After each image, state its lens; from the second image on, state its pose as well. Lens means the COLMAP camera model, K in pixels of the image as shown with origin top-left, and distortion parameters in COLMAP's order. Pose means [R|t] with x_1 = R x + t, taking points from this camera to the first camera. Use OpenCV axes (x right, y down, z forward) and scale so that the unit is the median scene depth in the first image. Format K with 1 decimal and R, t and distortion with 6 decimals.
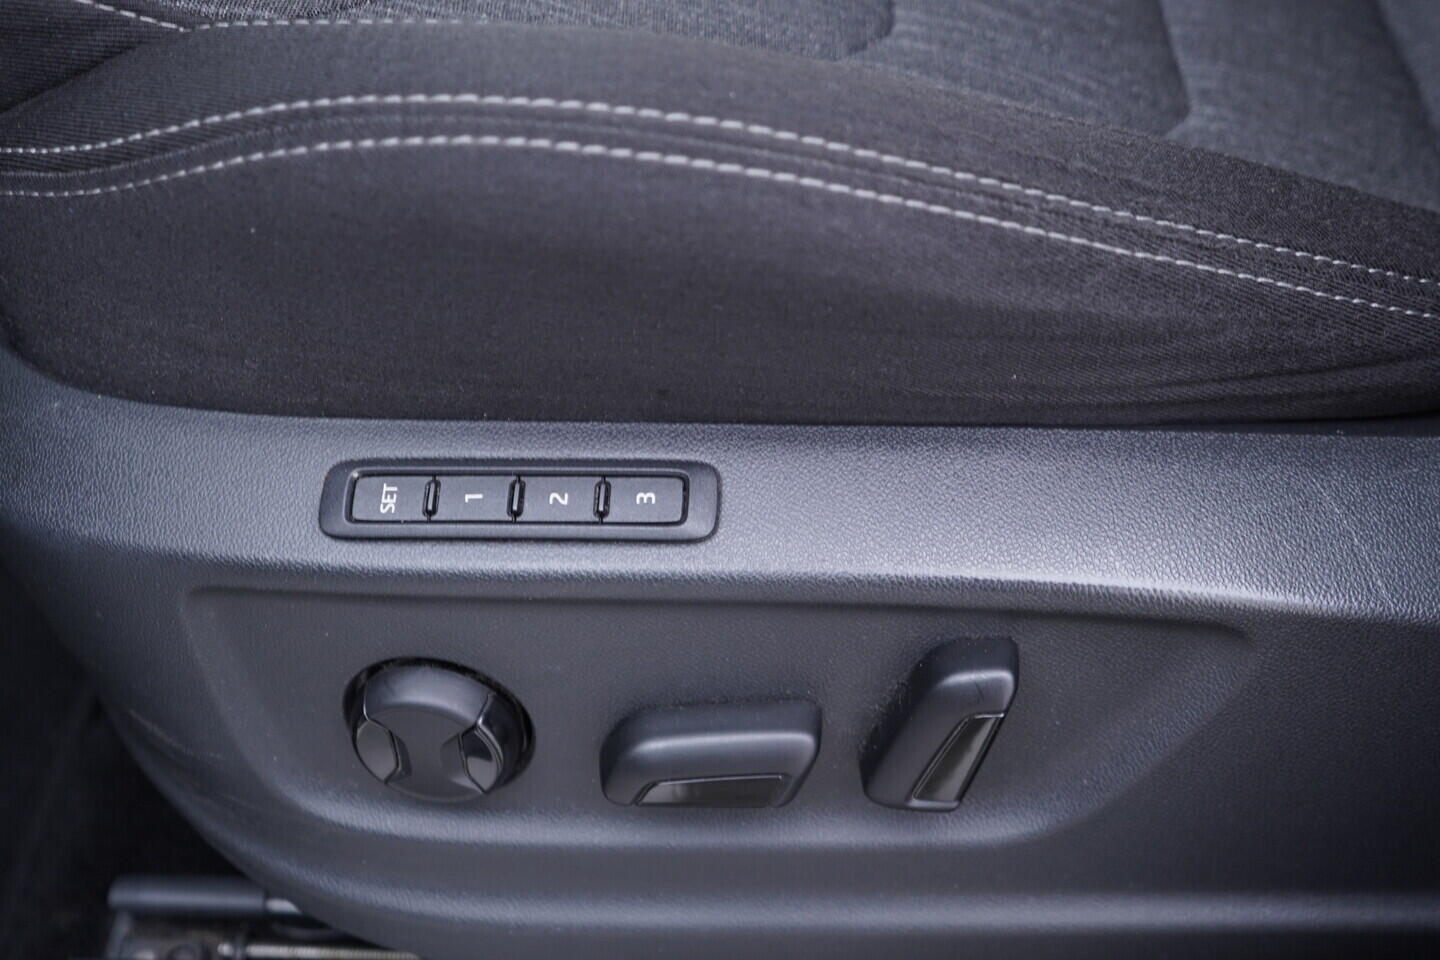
lens RADIAL K [[1476.9, 0, 715.1], [0, 1476.9, 479.5], [0, 0, 1]] dist [0.002678, 0.000000]
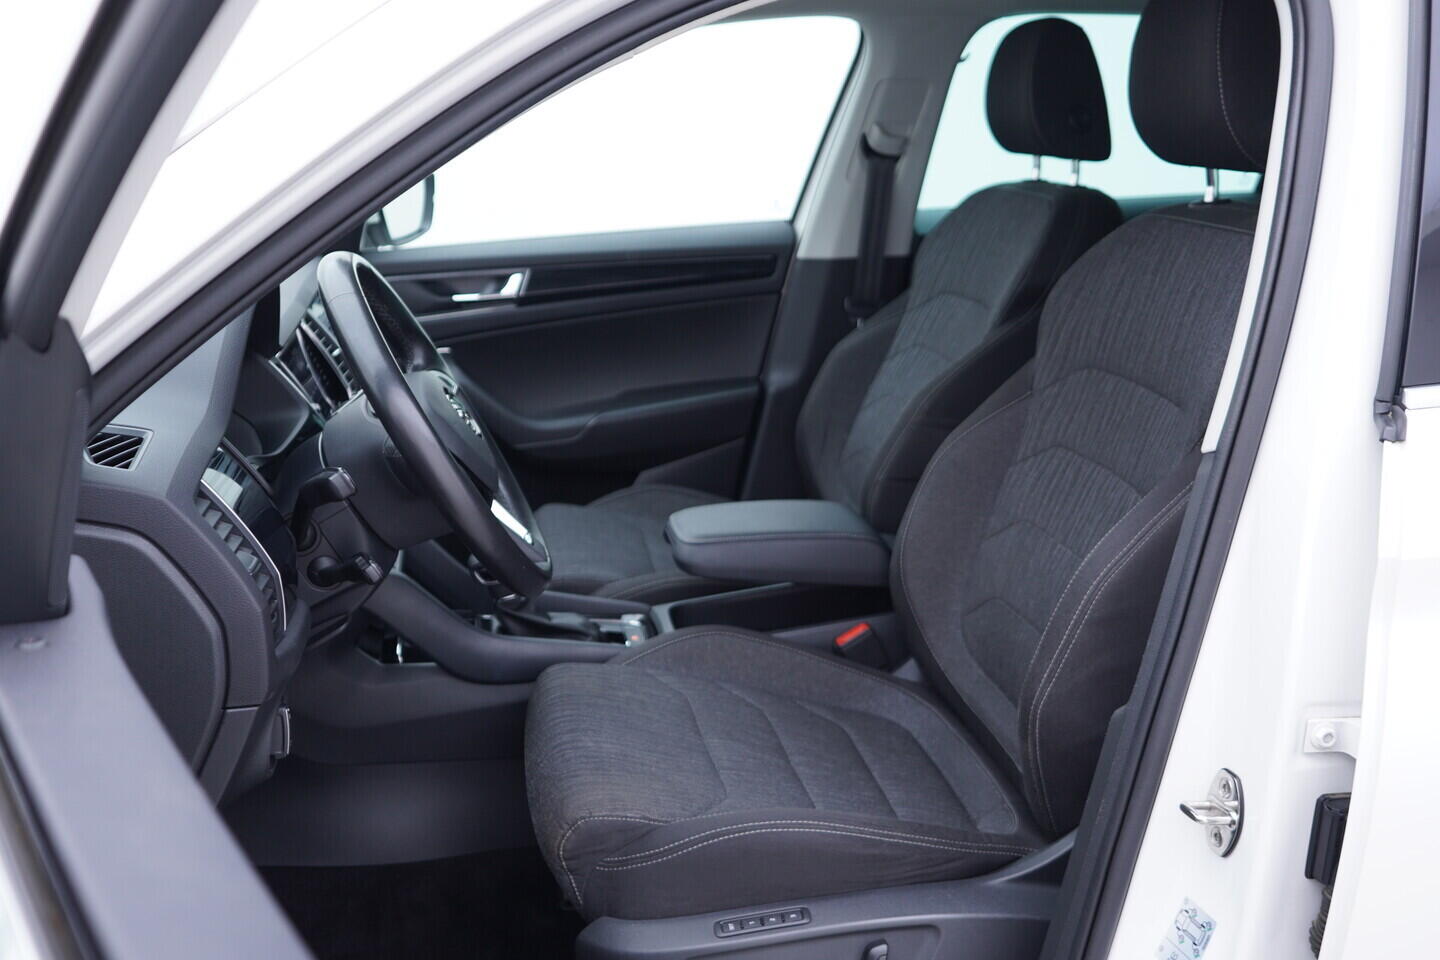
lens RADIAL K [[1476.9, 0, 717.7], [0, 1476.9, 478.4], [0, 0, 1]] dist [0.002678, 0.000000]
pose [[0.978491, -0.088068, 0.186544, -0.965374], [0.175725, 0.829507, -0.530131, 1.210981], [-0.108053, 0.551509, 0.827141, -3.247554]]
